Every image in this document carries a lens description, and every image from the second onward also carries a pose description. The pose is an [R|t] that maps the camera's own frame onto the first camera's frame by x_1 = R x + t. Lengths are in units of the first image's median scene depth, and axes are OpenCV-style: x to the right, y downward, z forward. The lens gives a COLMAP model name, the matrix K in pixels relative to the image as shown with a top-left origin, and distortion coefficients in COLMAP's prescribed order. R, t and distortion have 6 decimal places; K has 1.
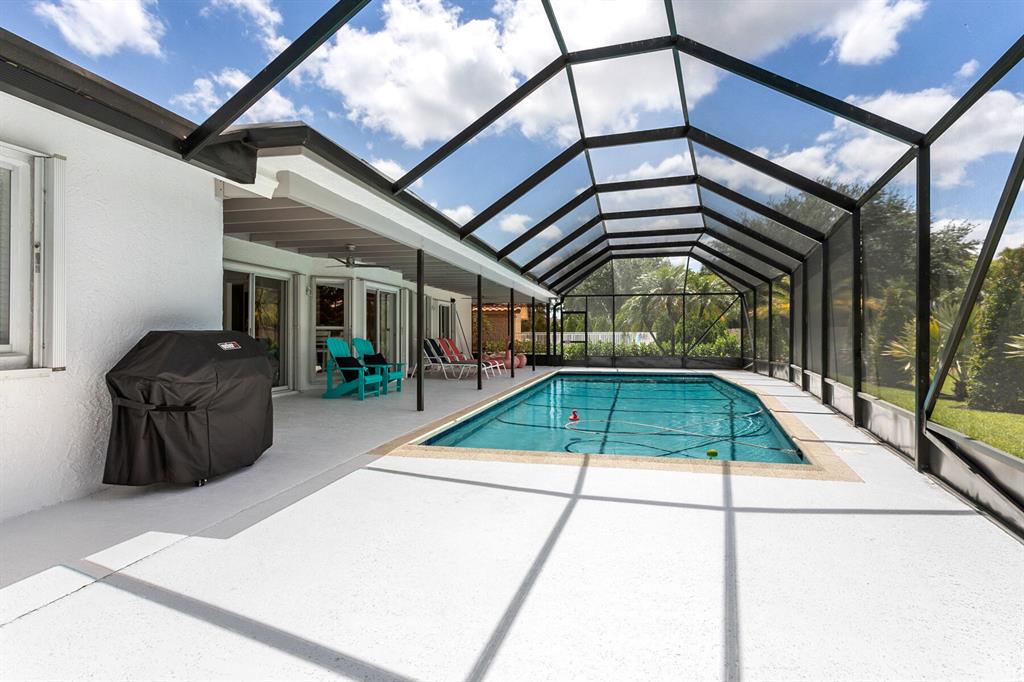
lens RADIAL K [[526.1, 0, 512.0], [0, 526.1, 341.0], [0, 0, 1]] dist [0.001614, 0.000180]
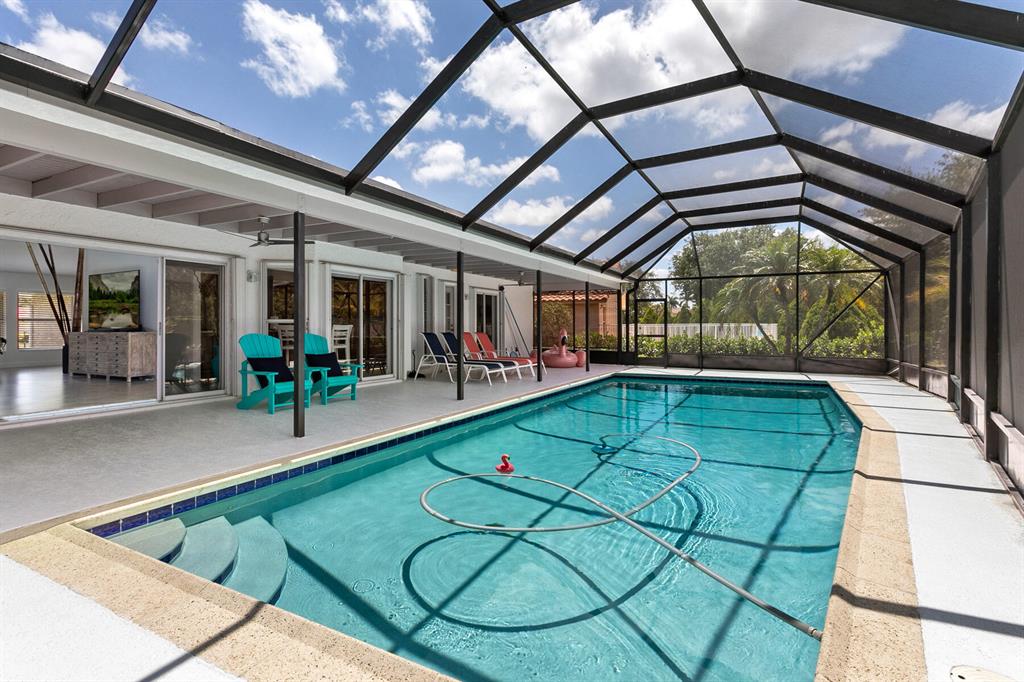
lens RADIAL K [[505.6, 0, 513.8], [0, 505.6, 334.2], [0, 0, 1]] dist [-0.002126, -0.000346]
pose [[0.961528, 0.001993, -0.274701, 0.141551], [-0.000832, 0.999990, 0.004342, -0.004933], [0.274707, -0.003946, 0.961520, 0.199258]]
